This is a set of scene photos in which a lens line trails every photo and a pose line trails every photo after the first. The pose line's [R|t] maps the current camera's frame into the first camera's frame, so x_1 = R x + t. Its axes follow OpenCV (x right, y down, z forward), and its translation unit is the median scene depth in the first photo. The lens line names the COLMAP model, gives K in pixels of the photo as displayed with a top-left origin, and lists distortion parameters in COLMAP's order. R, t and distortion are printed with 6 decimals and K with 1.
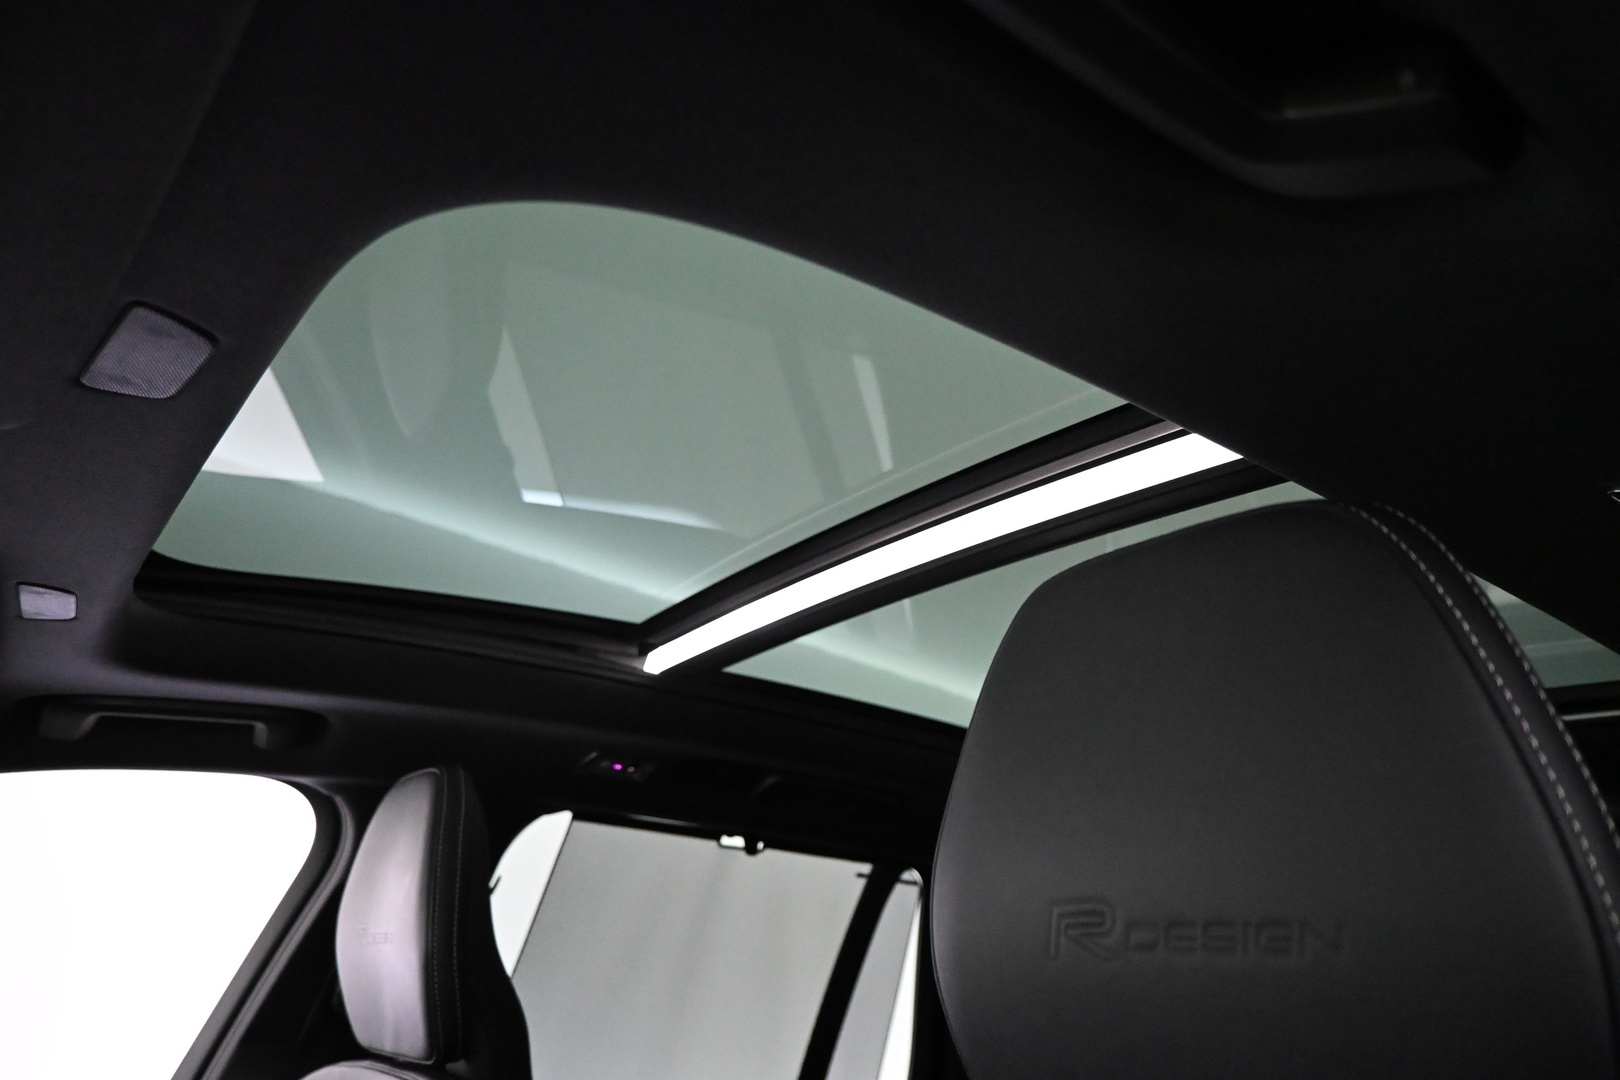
lens RADIAL K [[1108.9, 0, 810.0], [0, 1108.9, 540.0], [0, 0, 1]] dist [-0.001911, -0.000586]
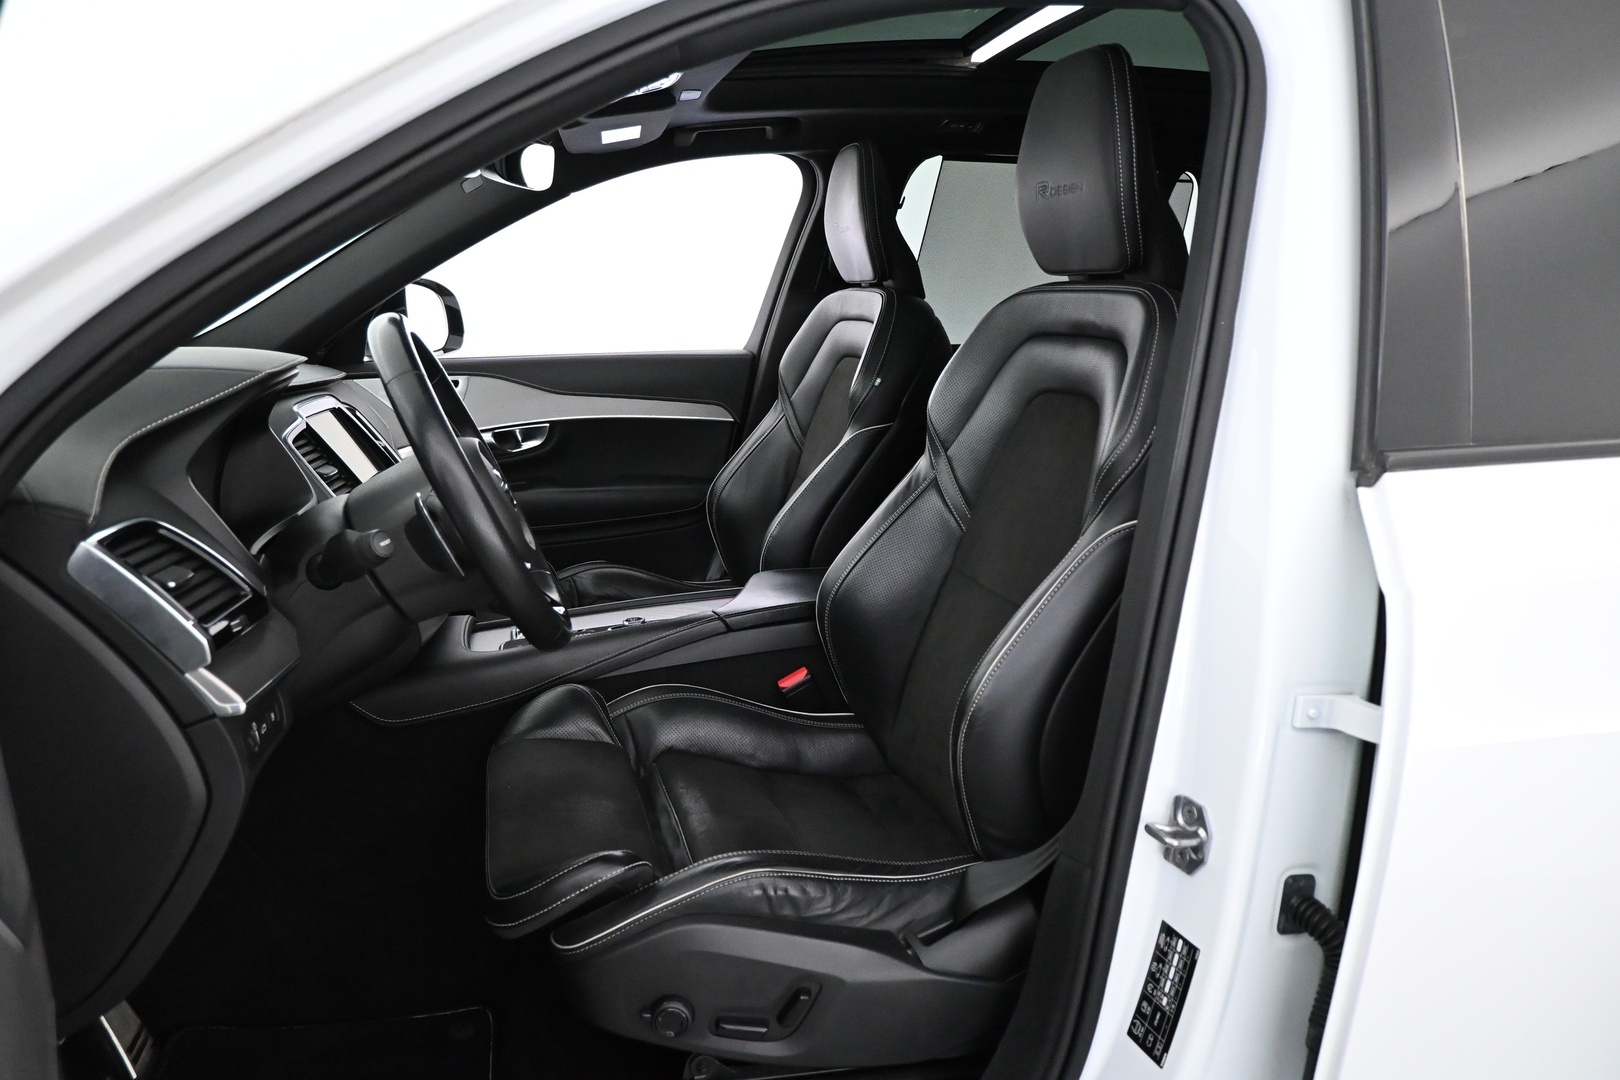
lens RADIAL K [[1193.9, 0, 810.0], [0, 1193.9, 540.0], [0, 0, 1]] dist [-0.002552, -0.000595]
pose [[0.922926, 0.026761, -0.384047, 0.335604], [0.182440, 0.848048, 0.497524, -0.212918], [0.339004, -0.529243, 0.777803, -0.842646]]
